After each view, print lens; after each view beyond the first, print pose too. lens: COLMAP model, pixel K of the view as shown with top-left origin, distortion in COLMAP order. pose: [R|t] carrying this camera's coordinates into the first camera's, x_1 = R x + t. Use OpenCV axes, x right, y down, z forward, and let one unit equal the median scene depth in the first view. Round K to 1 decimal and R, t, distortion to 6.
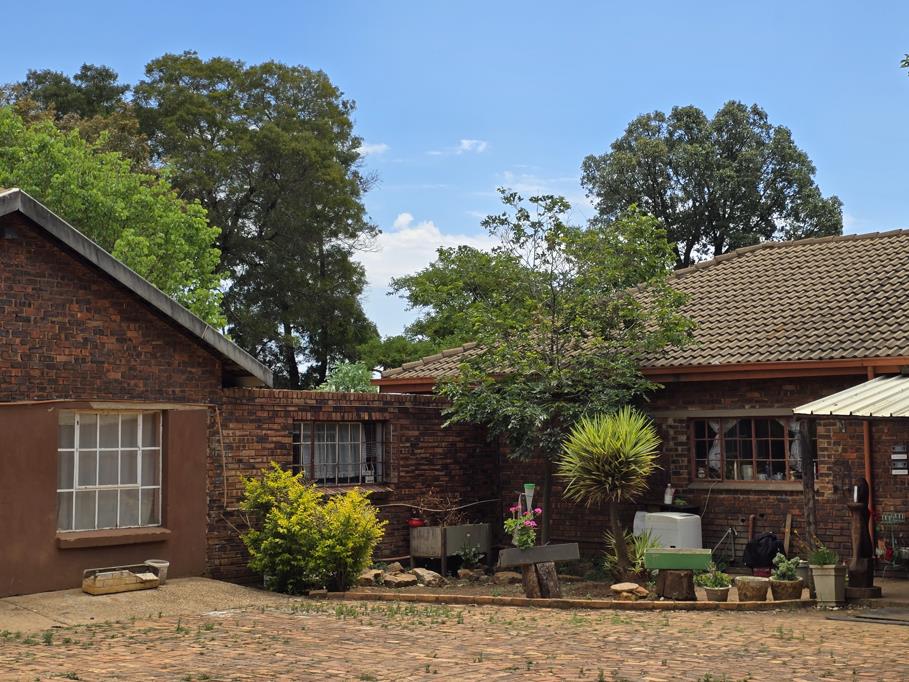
lens RADIAL K [[1392.3, 0, 454.5], [0, 1392.3, 341.0], [0, 0, 1]] dist [0.216449, -1.357779]
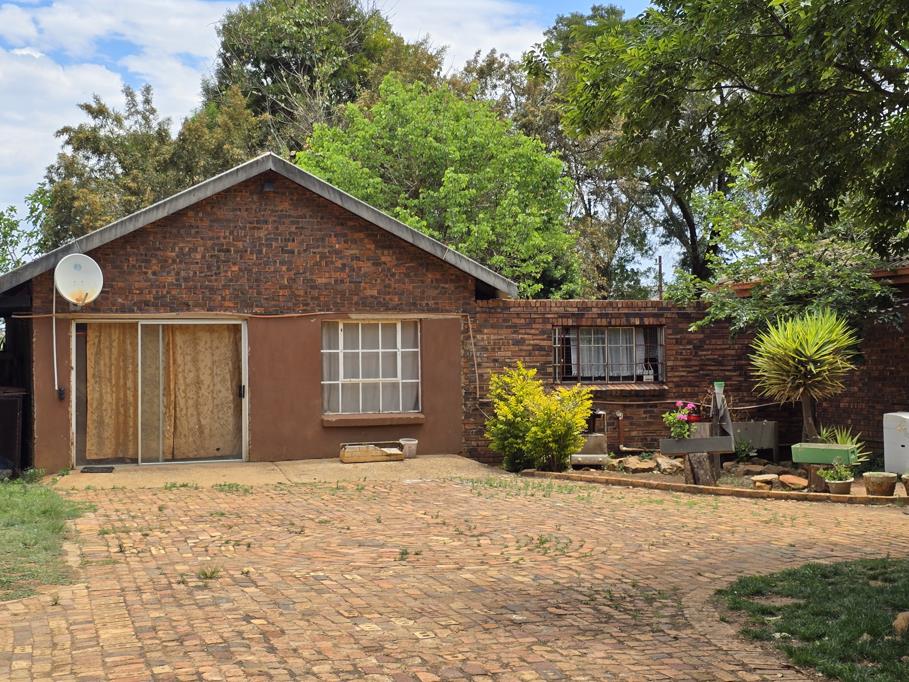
lens RADIAL K [[1413.8, 0, 454.5], [0, 1413.8, 341.0], [0, 0, 1]] dist [0.231976, -3.013963]
pose [[0.838074, -0.006524, -0.545517, 0.505598], [0.043350, 0.997563, 0.054668, 0.001891], [0.543831, -0.069464, 0.836315, -0.026366]]
